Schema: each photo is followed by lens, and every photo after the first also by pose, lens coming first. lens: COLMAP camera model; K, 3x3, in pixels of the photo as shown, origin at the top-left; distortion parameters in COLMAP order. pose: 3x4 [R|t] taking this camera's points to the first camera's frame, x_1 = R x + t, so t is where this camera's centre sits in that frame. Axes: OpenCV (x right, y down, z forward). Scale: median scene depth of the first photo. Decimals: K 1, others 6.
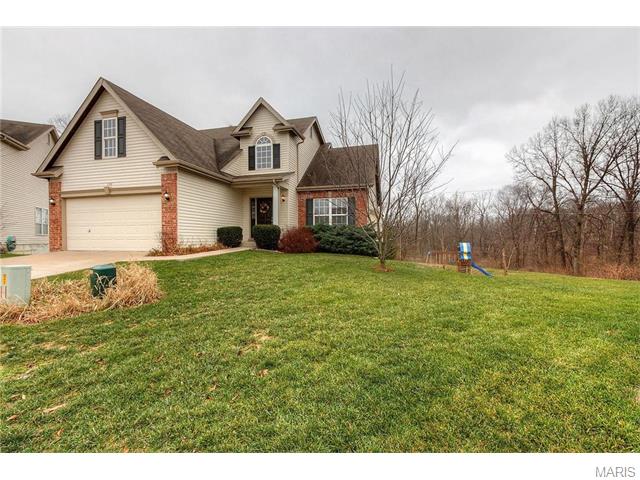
lens RADIAL K [[292.2, 0, 293.5], [0, 292.2, 237.7], [0, 0, 1]] dist [0.000186, -0.000325]
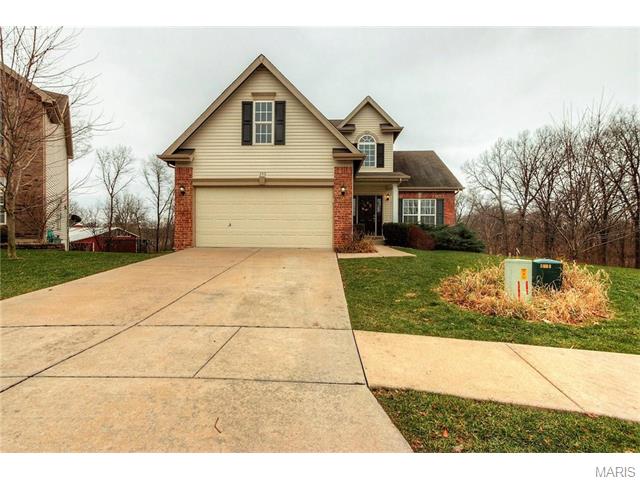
lens RADIAL K [[292.2, 0, 317.1], [0, 292.2, 237.0], [0, 0, 1]] dist [0.000186, -0.000325]
pose [[0.972751, 0.011444, 0.231570, -0.622157], [-0.011272, 0.999934, -0.002066, 0.011551], [-0.231578, -0.000600, 0.972816, 0.075411]]
